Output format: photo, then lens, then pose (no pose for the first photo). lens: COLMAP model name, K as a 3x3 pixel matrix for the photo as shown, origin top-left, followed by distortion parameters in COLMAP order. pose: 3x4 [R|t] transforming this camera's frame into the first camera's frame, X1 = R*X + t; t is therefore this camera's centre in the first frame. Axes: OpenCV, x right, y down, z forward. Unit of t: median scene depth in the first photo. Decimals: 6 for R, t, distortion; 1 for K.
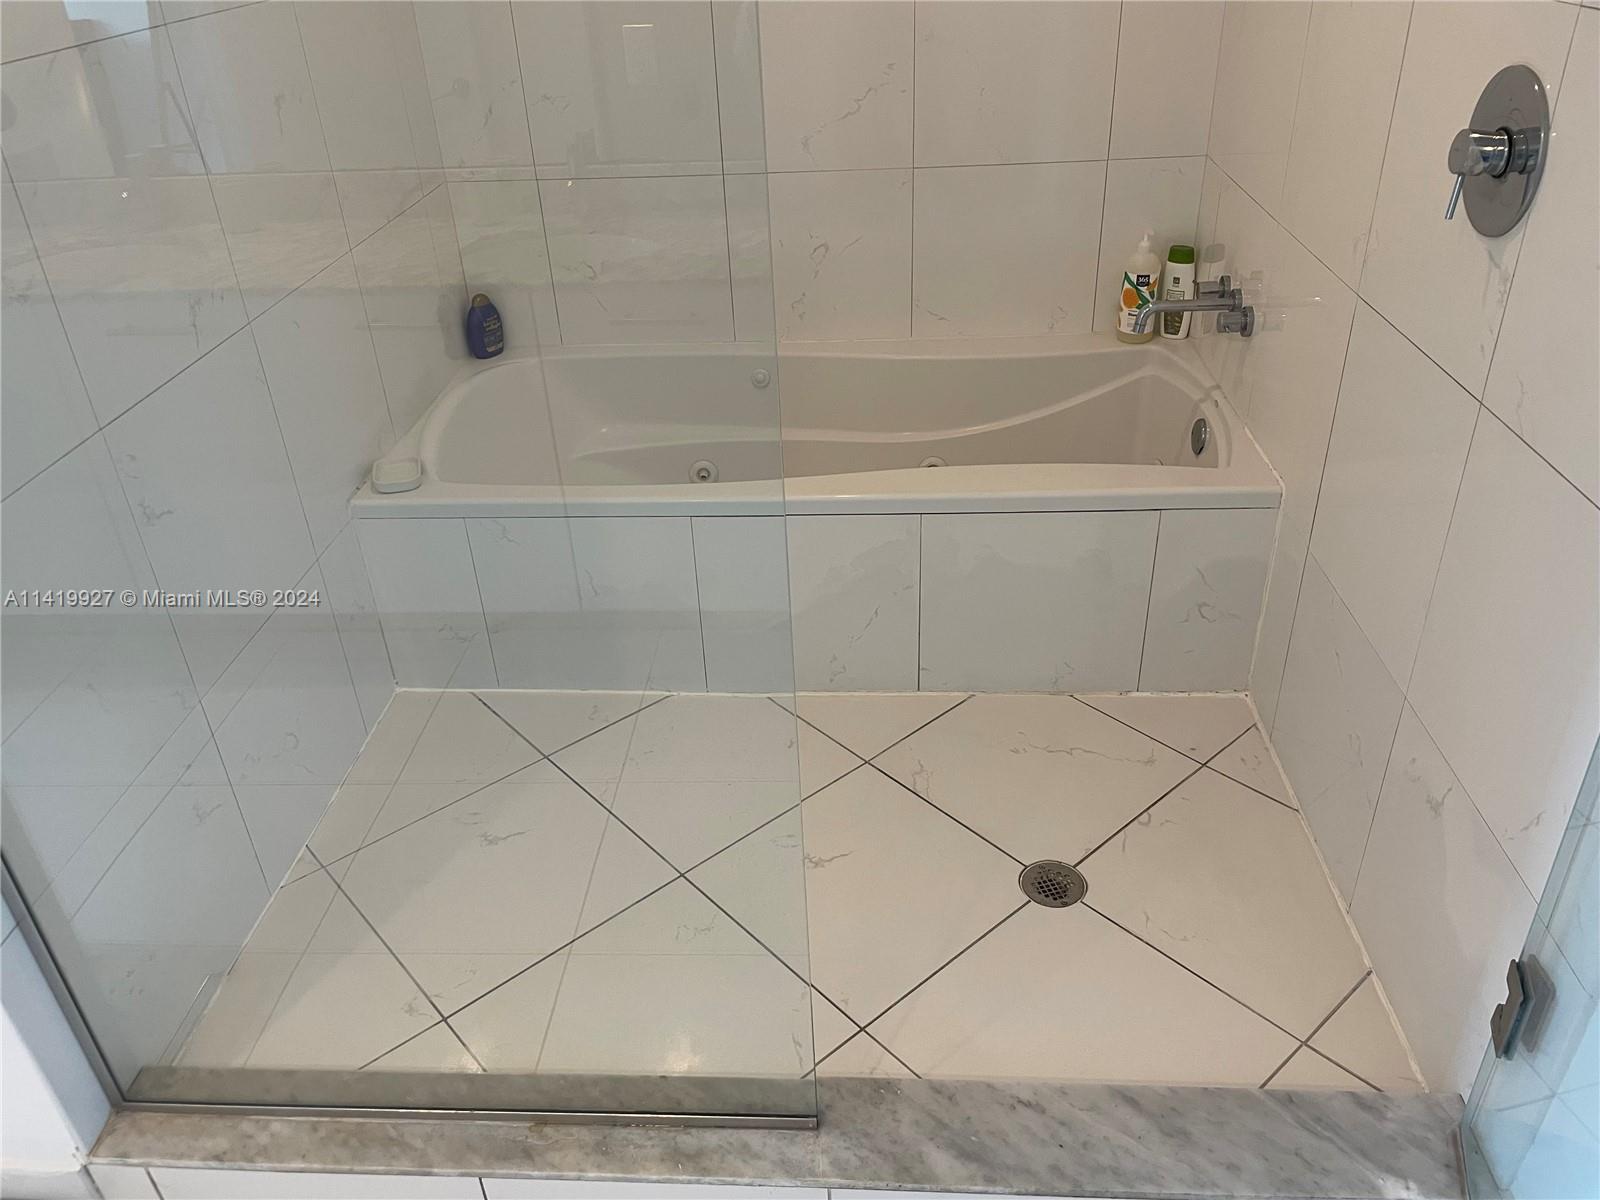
lens RADIAL K [[1212.6, 0, 797.4], [0, 1212.6, 608.7], [0, 0, 1]] dist [0.073874, -0.100295]
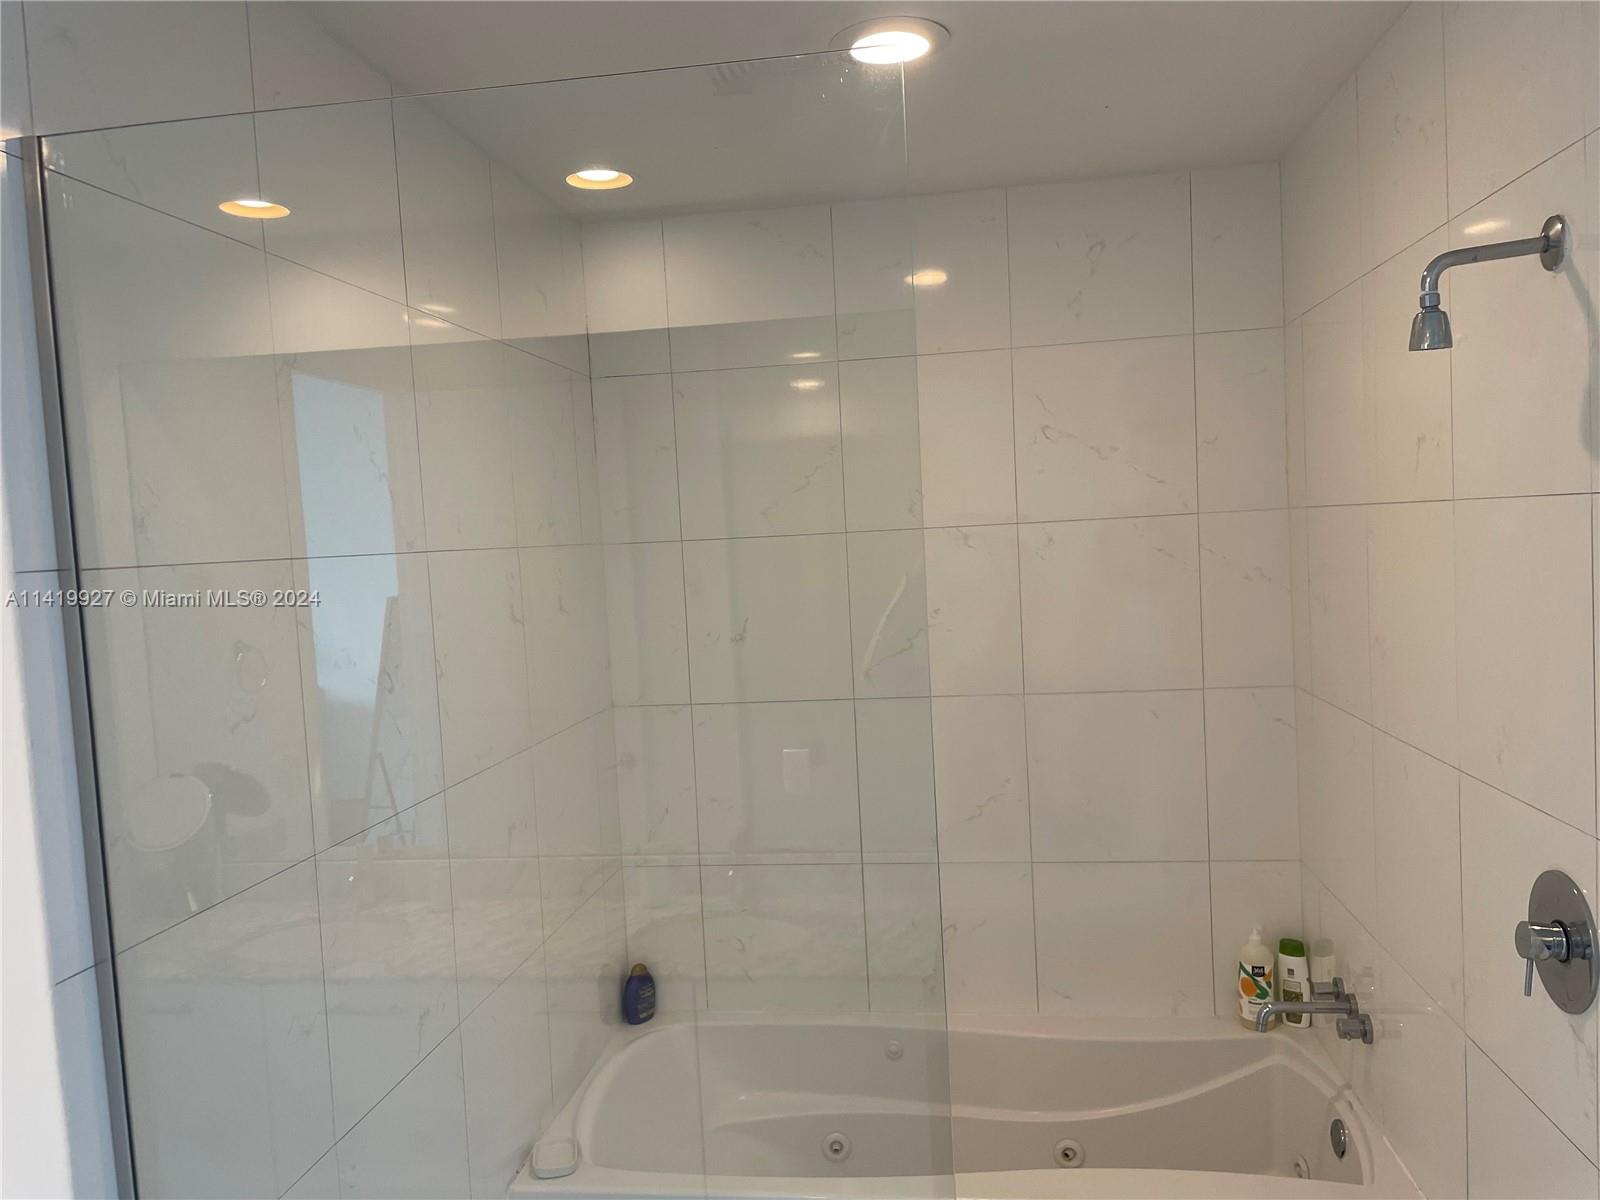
lens RADIAL K [[1212.6, 0, 797.4], [0, 1212.6, 608.7], [0, 0, 1]] dist [0.073874, -0.100295]
pose [[0.996488, -0.003258, -0.083668, -0.026834], [-0.035567, 0.888143, -0.458188, -0.047531], [0.075802, 0.459555, 0.884909, -0.121080]]
